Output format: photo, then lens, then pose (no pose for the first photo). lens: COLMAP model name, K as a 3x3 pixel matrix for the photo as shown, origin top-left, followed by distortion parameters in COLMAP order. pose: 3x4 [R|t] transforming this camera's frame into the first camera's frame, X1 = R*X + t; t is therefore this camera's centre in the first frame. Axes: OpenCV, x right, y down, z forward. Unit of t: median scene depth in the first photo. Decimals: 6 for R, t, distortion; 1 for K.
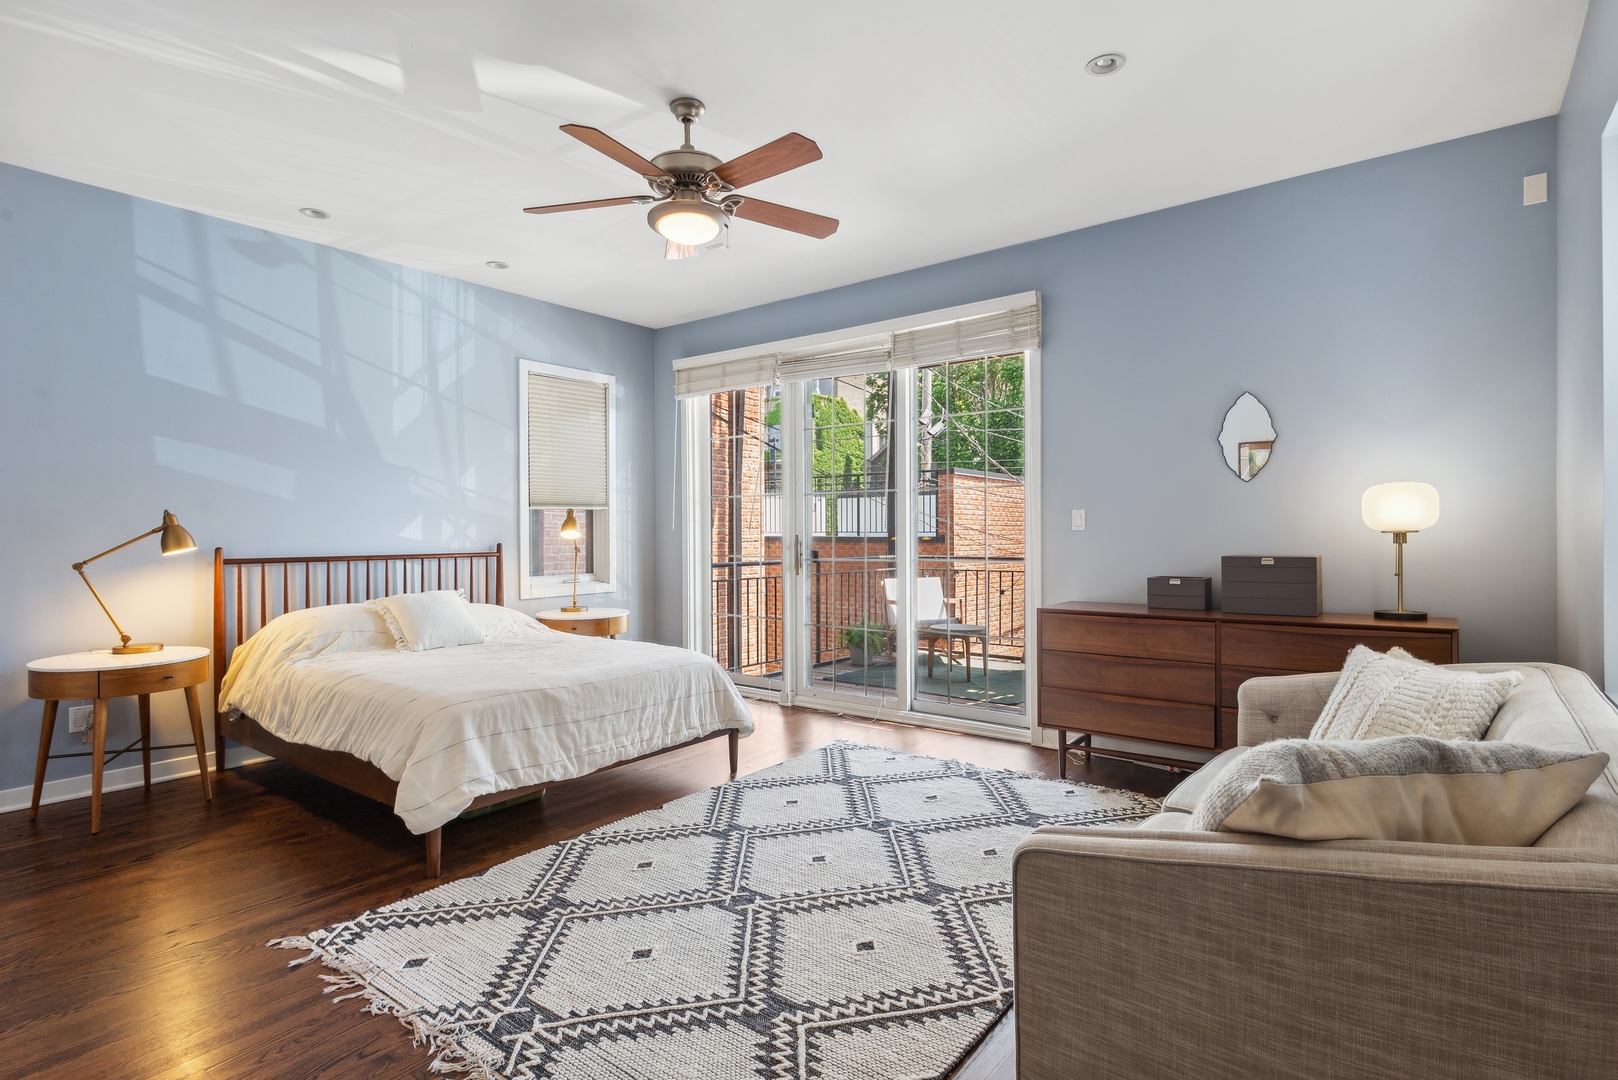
lens RADIAL K [[816.4, 0, 809.0], [0, 816.4, 540.0], [0, 0, 1]] dist [0.002780, 0.000854]
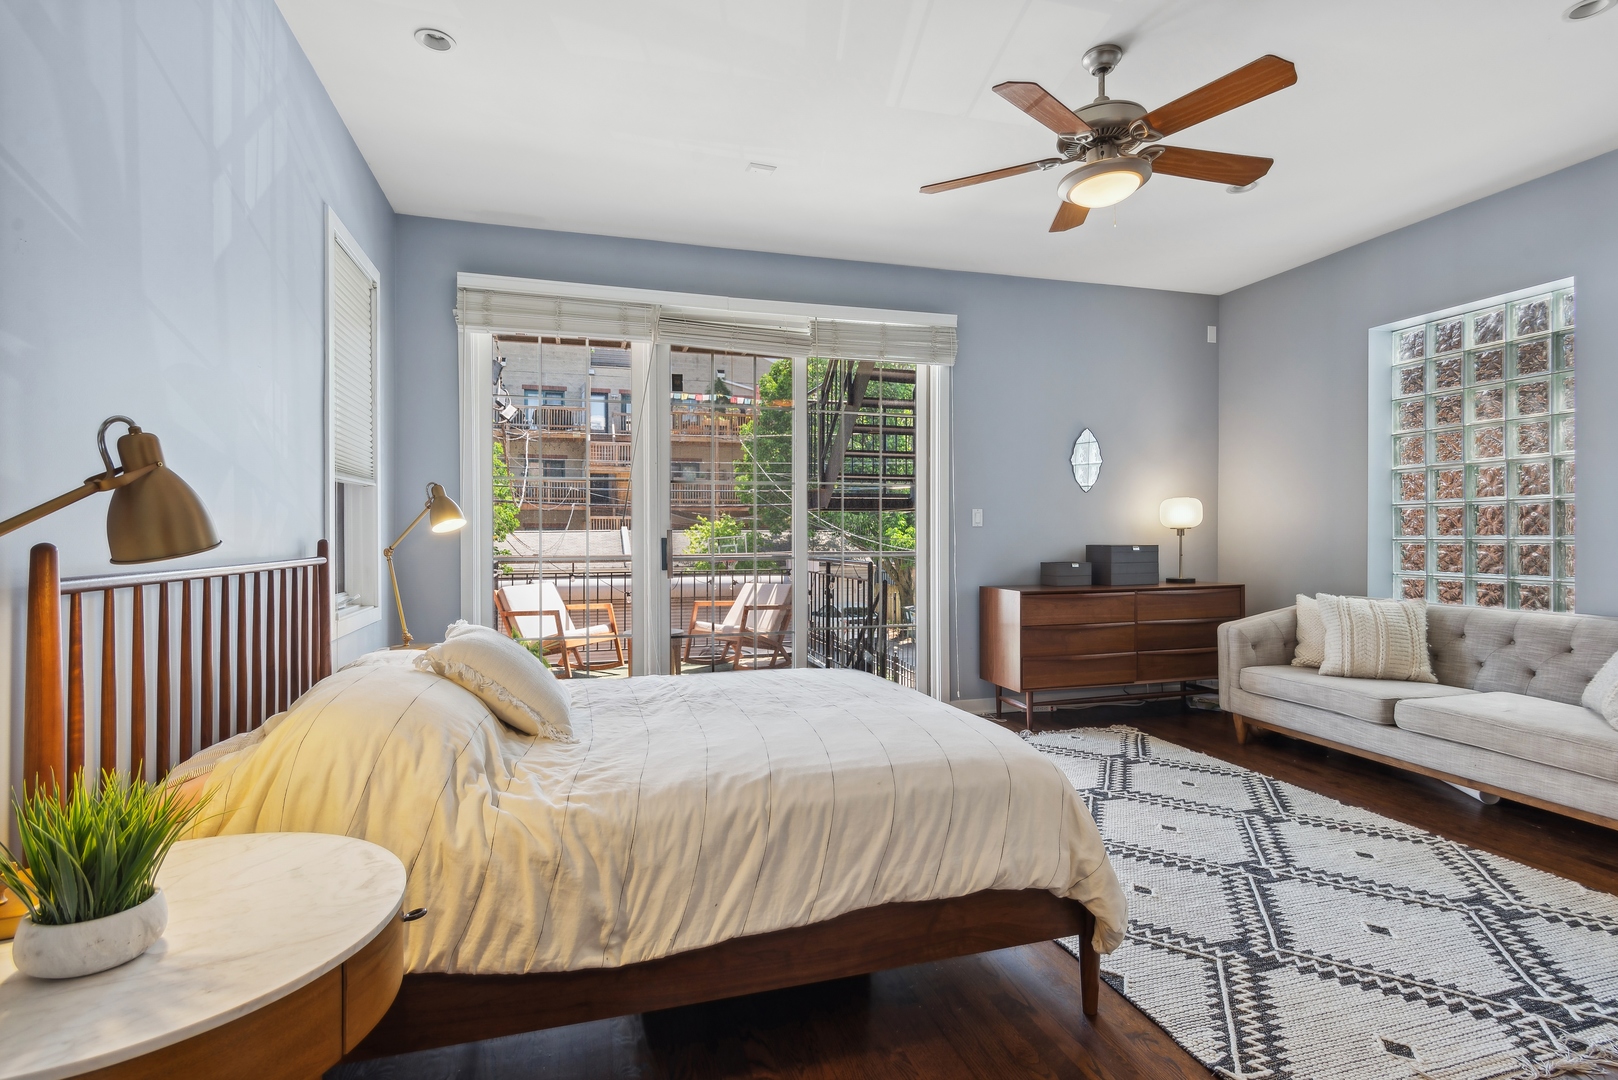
lens RADIAL K [[801.1, 0, 803.8], [0, 801.1, 546.5], [0, 0, 1]] dist [0.001871, 0.000220]
pose [[0.579517, -0.009161, 0.814909, -1.237521], [0.007052, 0.999956, 0.006226, 0.012907], [-0.814930, 0.002139, 0.579556, 0.864955]]
